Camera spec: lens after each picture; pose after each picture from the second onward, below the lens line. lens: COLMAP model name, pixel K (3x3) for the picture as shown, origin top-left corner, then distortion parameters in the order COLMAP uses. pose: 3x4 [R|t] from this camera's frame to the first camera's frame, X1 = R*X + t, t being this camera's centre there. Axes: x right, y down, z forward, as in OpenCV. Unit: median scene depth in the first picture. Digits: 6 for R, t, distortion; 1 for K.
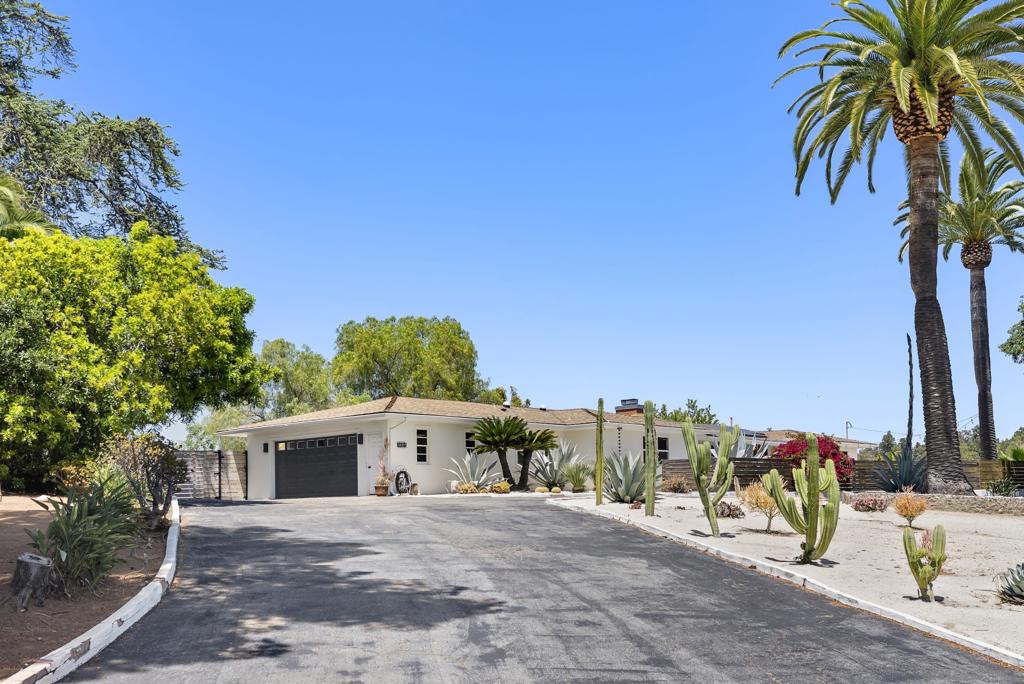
lens RADIAL K [[1031.4, 0, 511.6], [0, 1031.4, 402.2], [0, 0, 1]] dist [0.021674, 0.000000]
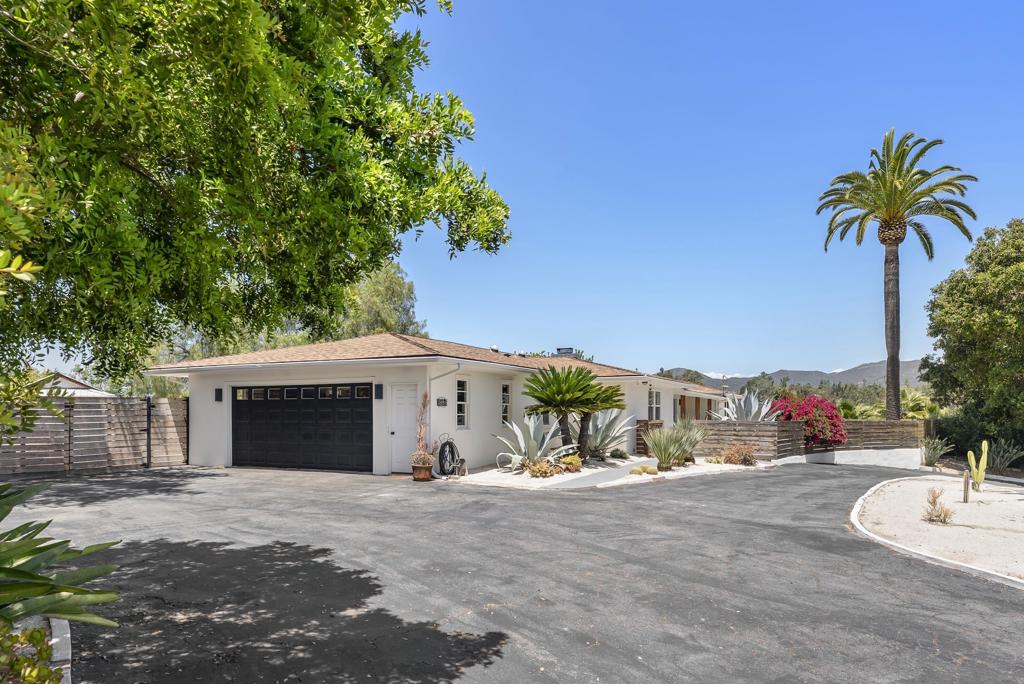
lens RADIAL K [[650.8, 0, 481.2], [0, 650.8, 391.9], [0, 0, 1]] dist [-0.008720, 0.002300]
pose [[0.971554, 0.029475, 0.234977, -0.166528], [-0.045521, 0.996965, 0.063155, 0.004992], [-0.232402, -0.072055, 0.969947, 0.518343]]
